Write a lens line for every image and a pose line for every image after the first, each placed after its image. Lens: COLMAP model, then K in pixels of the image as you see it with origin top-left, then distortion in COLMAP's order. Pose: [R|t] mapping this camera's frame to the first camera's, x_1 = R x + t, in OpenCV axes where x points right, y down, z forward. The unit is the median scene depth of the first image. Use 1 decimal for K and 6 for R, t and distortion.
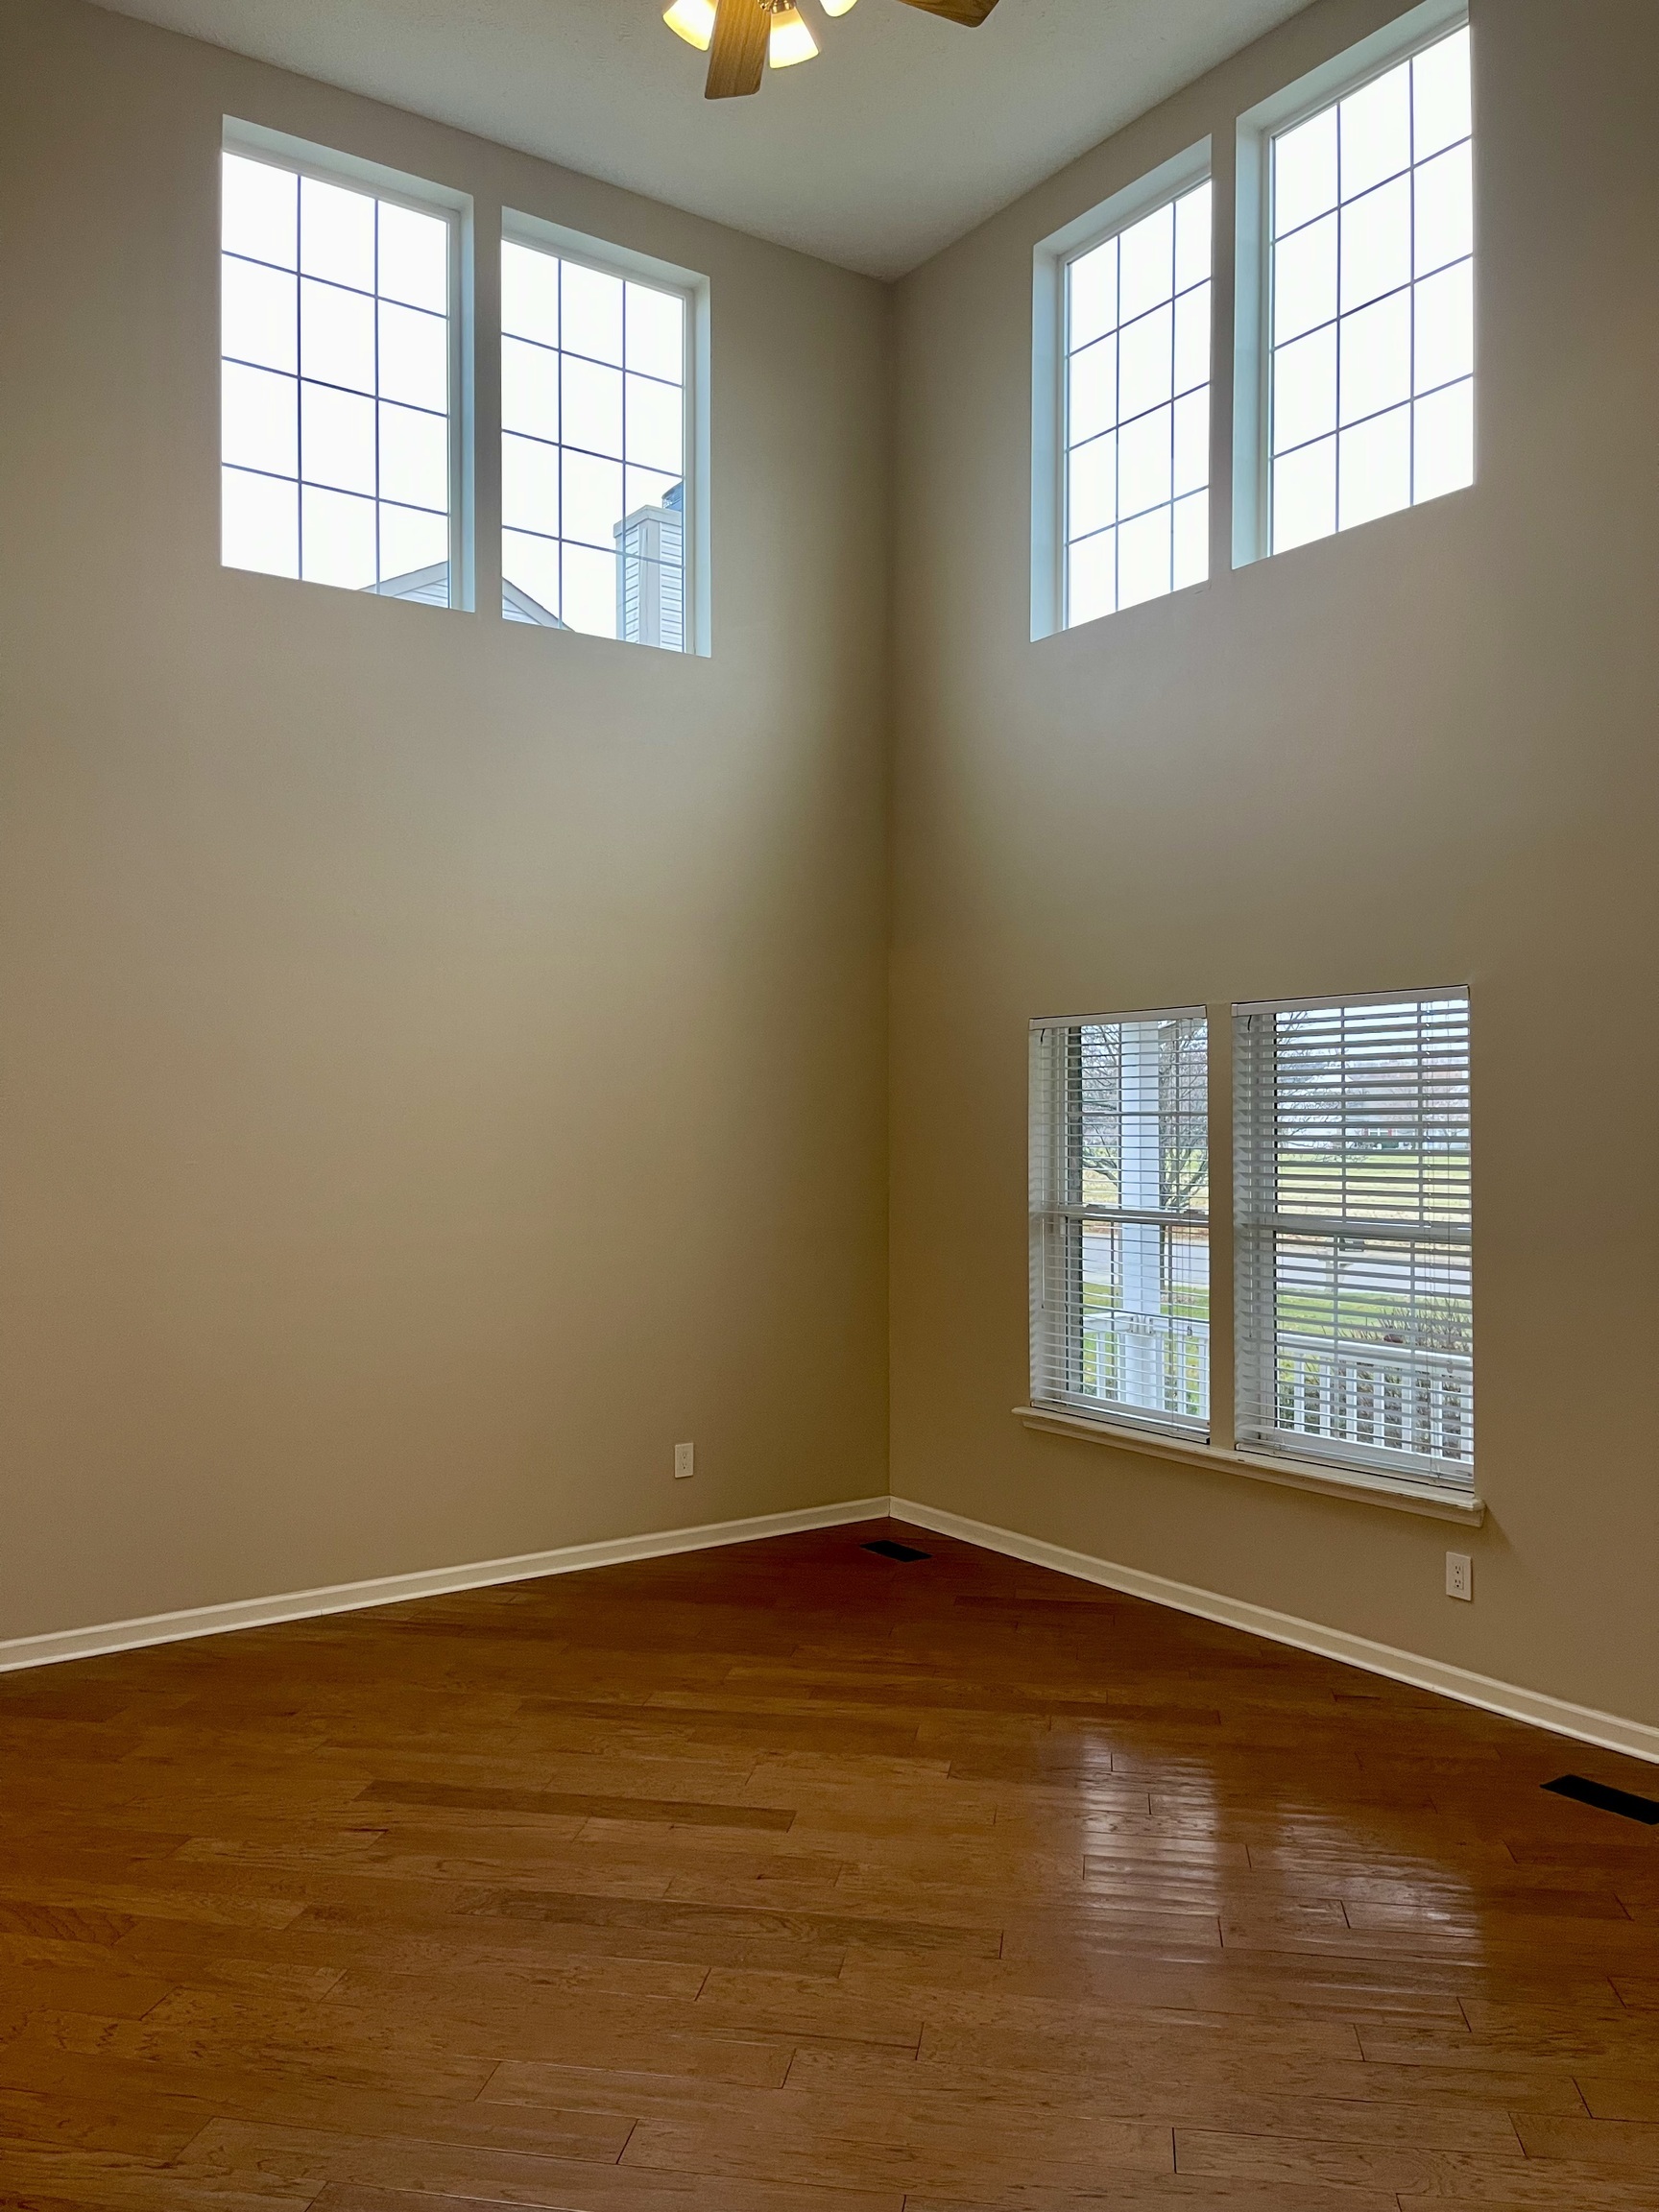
lens RADIAL K [[1680.1, 0, 829.5], [0, 1680.1, 1106.0], [0, 0, 1]] dist [0.083670, -0.101952]
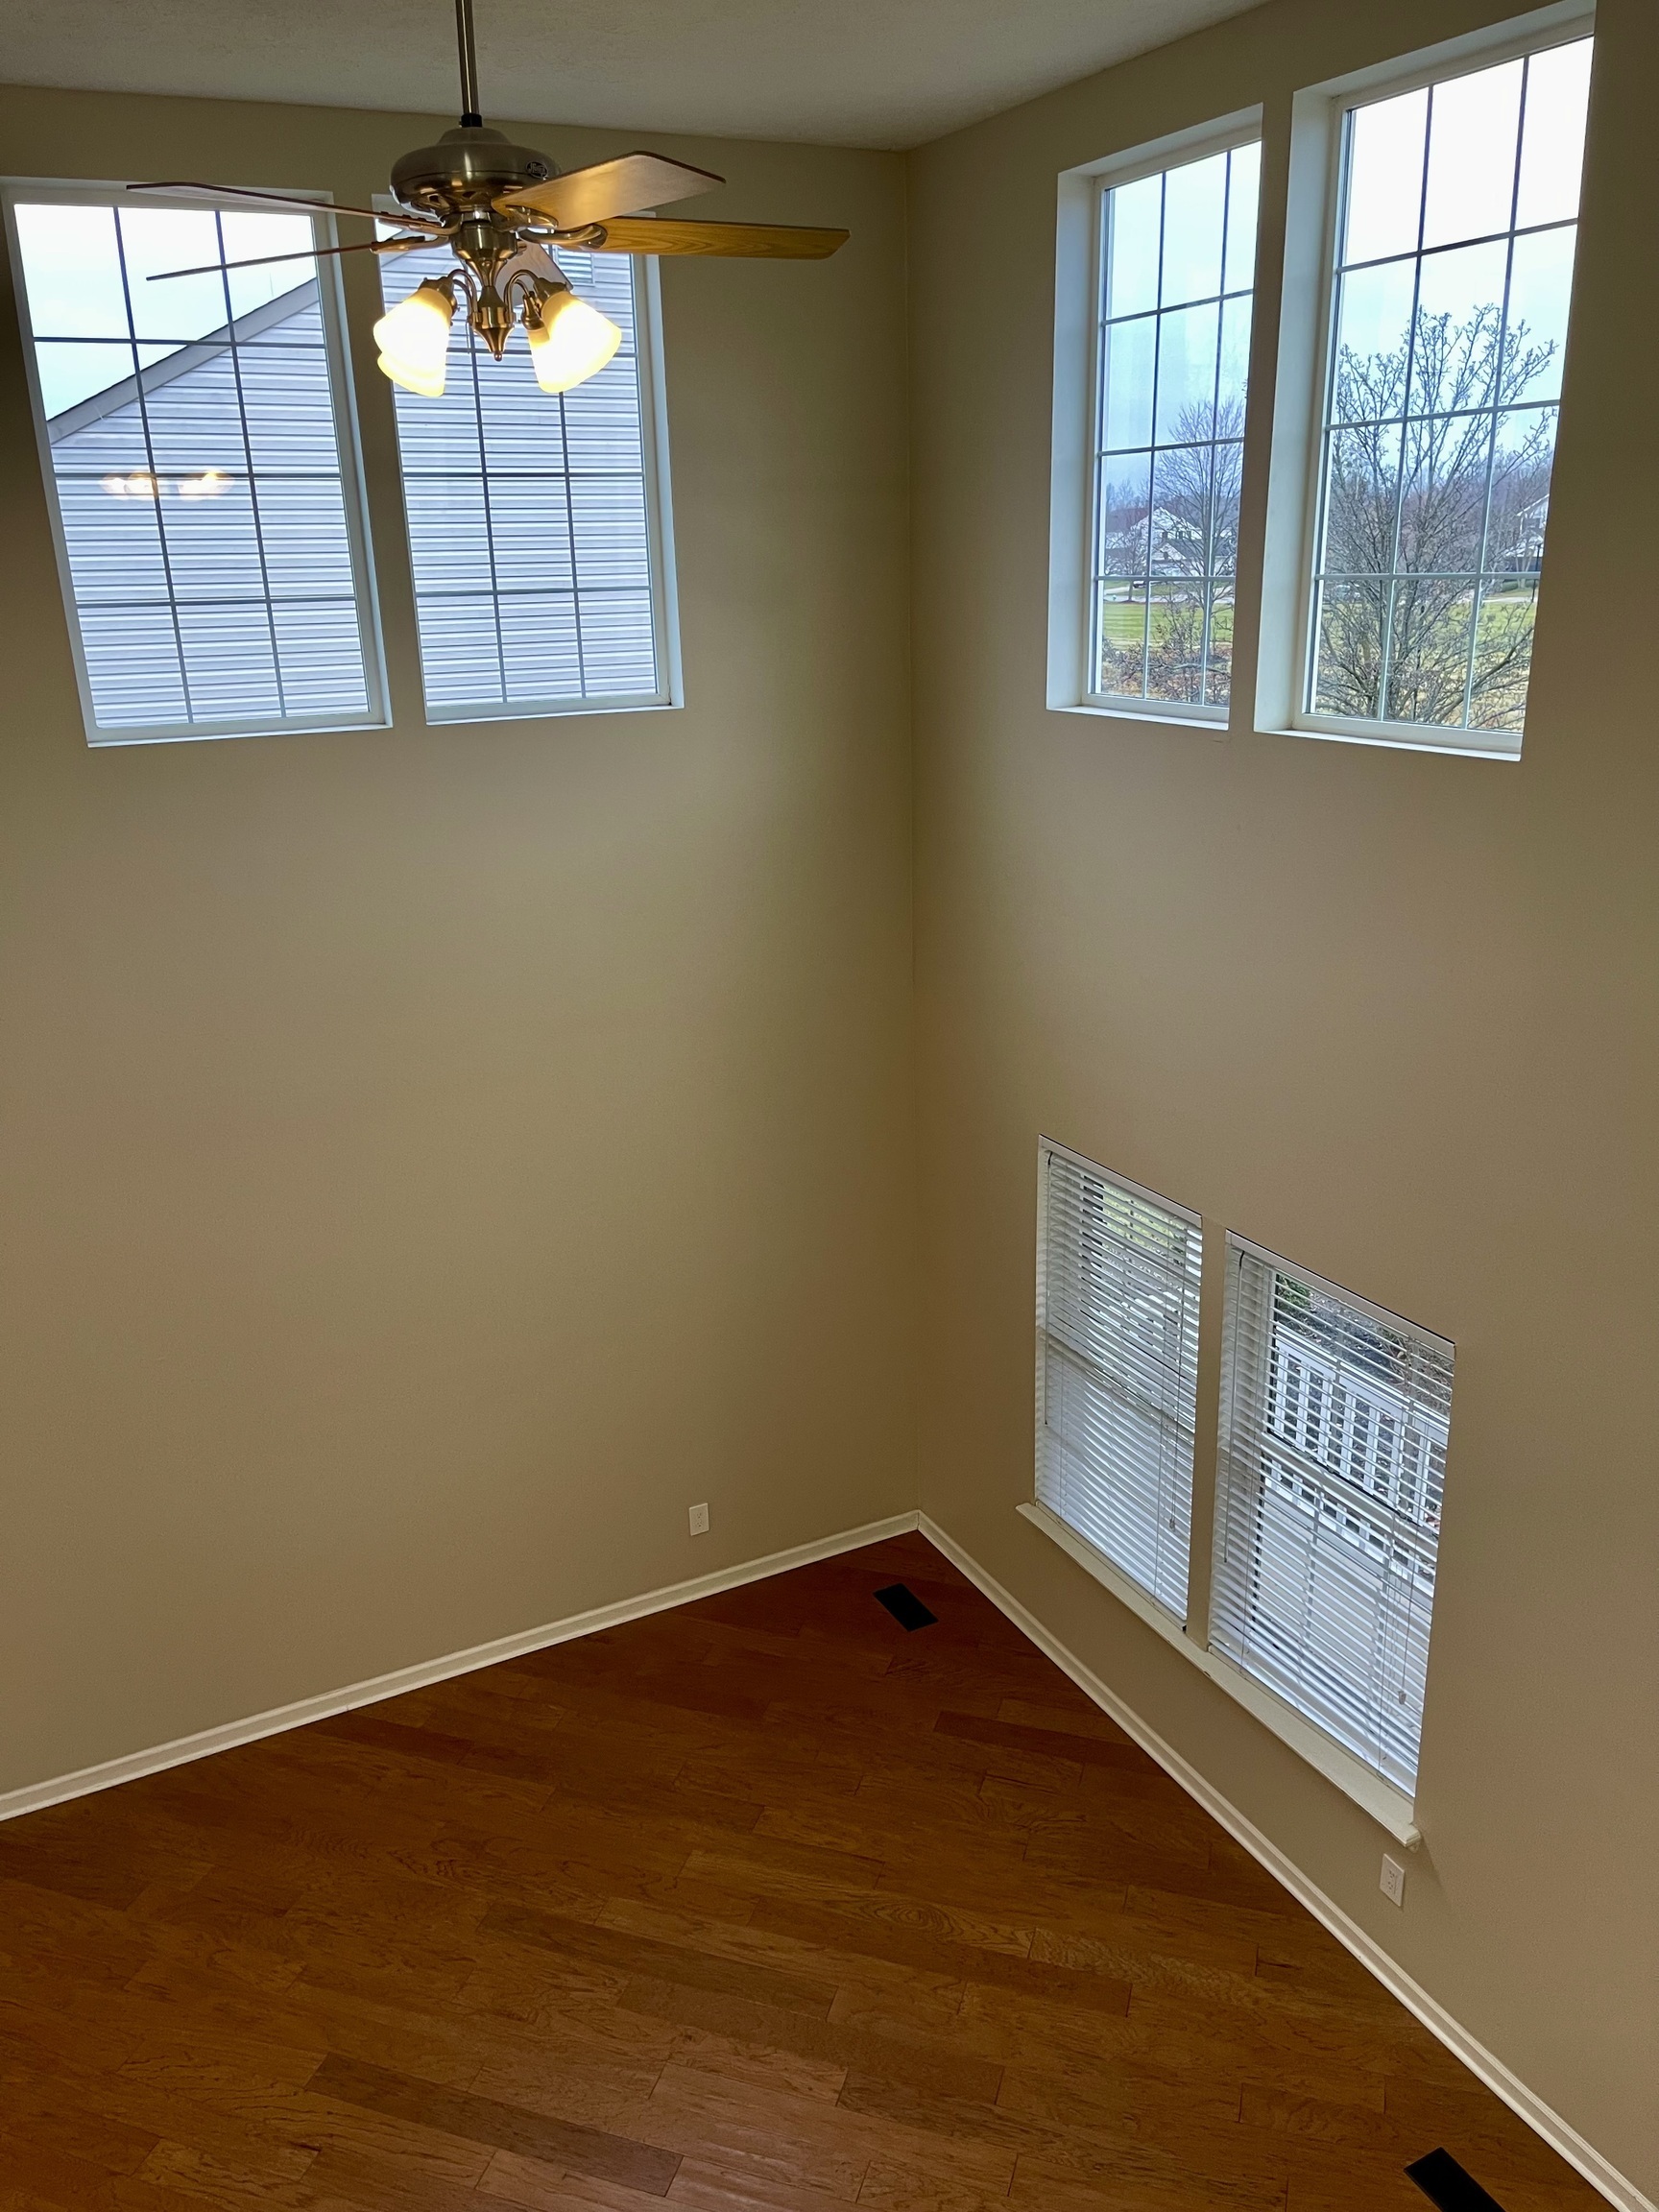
lens RADIAL K [[1680.1, 0, 829.5], [0, 1680.1, 1106.0], [0, 0, 1]] dist [0.083670, -0.101952]
pose [[0.988698, 0.021303, -0.148399, 0.163610], [0.028919, 0.944162, 0.328210, -0.425216], [0.147105, -0.328792, 0.932875, 0.157963]]
